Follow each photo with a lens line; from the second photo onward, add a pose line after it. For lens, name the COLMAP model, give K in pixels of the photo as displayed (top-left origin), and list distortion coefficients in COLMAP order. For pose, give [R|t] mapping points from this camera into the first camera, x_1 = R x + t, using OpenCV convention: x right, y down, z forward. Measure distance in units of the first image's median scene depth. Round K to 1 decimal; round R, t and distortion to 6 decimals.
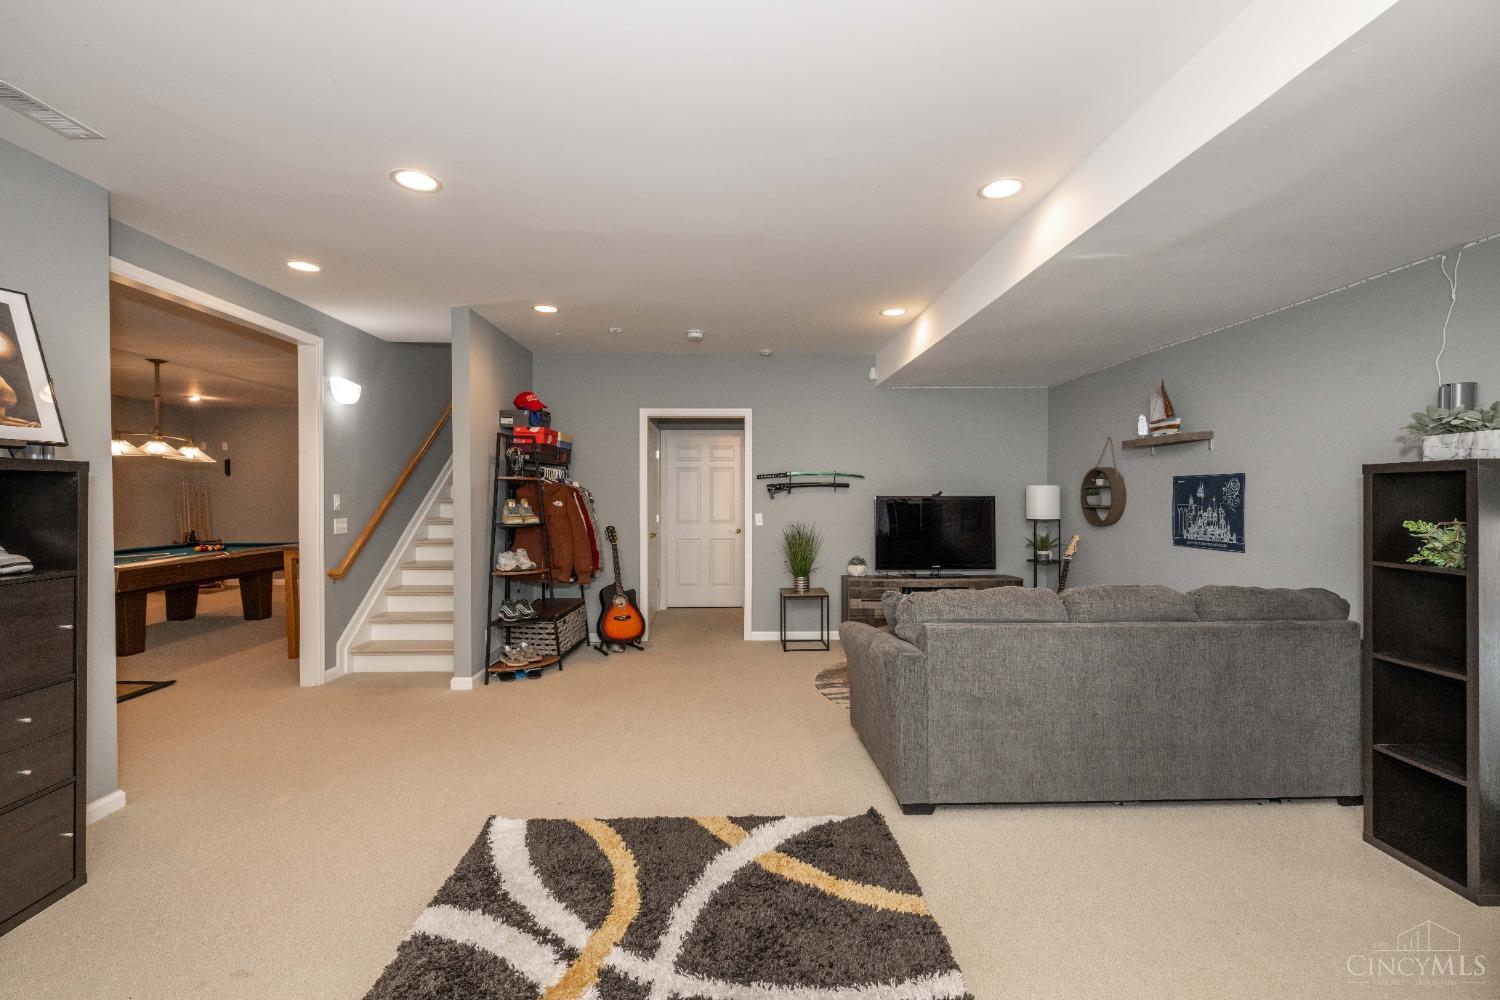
lens RADIAL K [[663.9, 0, 745.9], [0, 663.9, 499.4], [0, 0, 1]] dist [-0.000630, -0.000041]
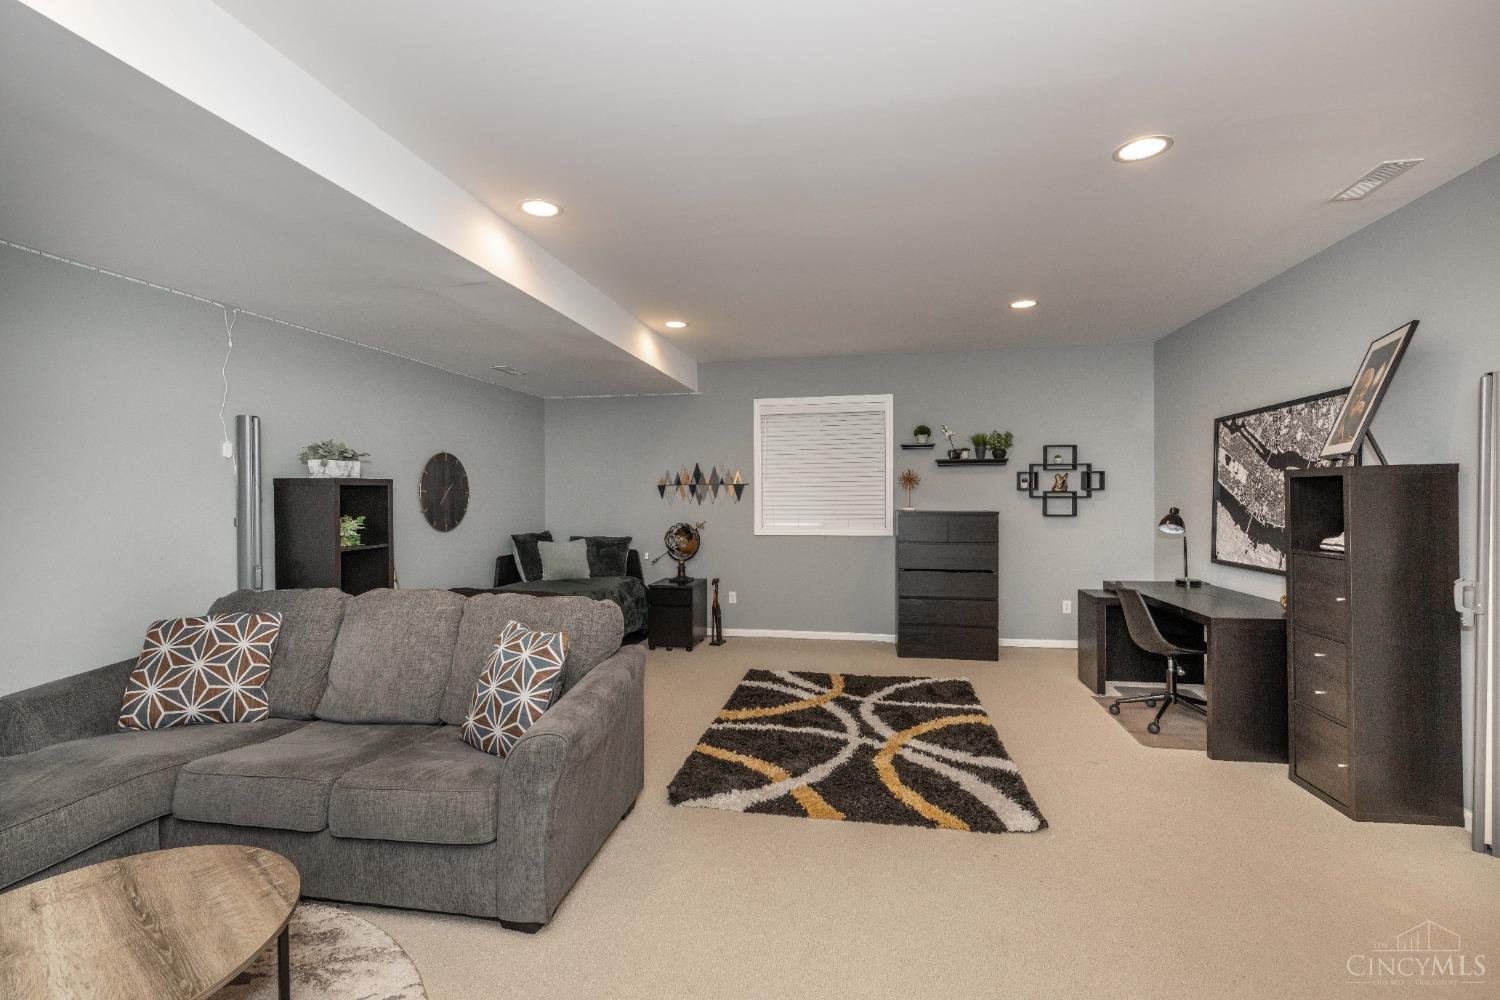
lens RADIAL K [[663.9, 0, 745.9], [0, 663.9, 499.4], [0, 0, 1]] dist [-0.000630, -0.000041]
pose [[-0.977613, 0.004690, 0.210358, -0.170186], [0.009380, 0.999729, 0.021301, -0.031100], [-0.210201, 0.022797, -0.977392, 2.205832]]
